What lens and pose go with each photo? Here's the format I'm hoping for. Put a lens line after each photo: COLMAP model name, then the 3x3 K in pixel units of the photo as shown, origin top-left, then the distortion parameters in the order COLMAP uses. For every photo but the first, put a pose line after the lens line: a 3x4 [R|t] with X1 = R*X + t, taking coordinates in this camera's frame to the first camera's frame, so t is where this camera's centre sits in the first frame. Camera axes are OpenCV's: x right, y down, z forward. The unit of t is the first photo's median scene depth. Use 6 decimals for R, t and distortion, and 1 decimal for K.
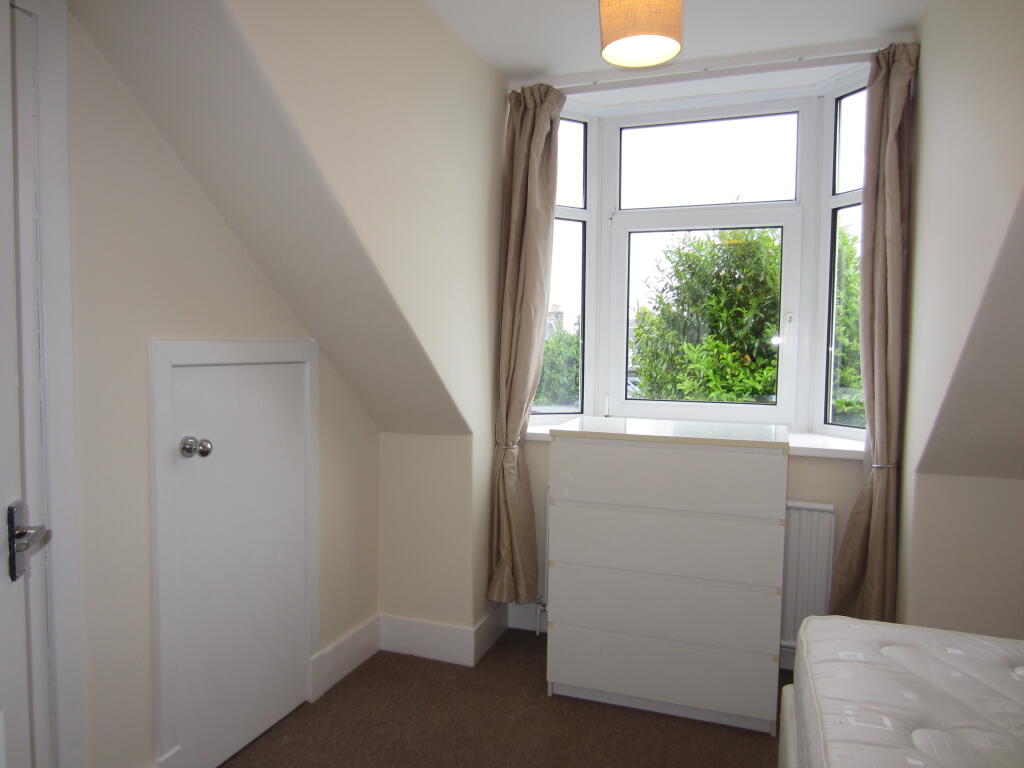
lens RADIAL K [[730.3, 0, 512.0], [0, 730.3, 384.0], [0, 0, 1]] dist [-0.025125, 0.003353]
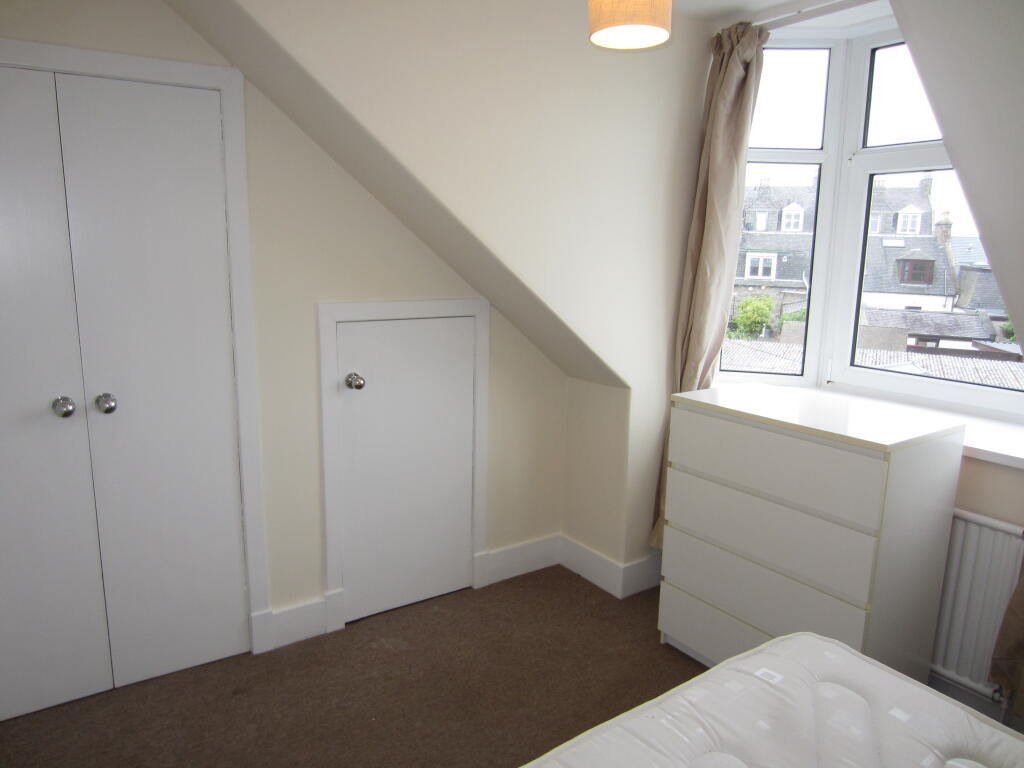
lens RADIAL K [[730.3, 0, 512.0], [0, 730.3, 384.0], [0, 0, 1]] dist [-0.025125, 0.003353]
pose [[0.815888, 0.110665, -0.567521, 0.389497], [-0.041435, 0.990180, 0.133514, -0.069340], [0.576724, -0.085417, 0.812461, 0.042213]]
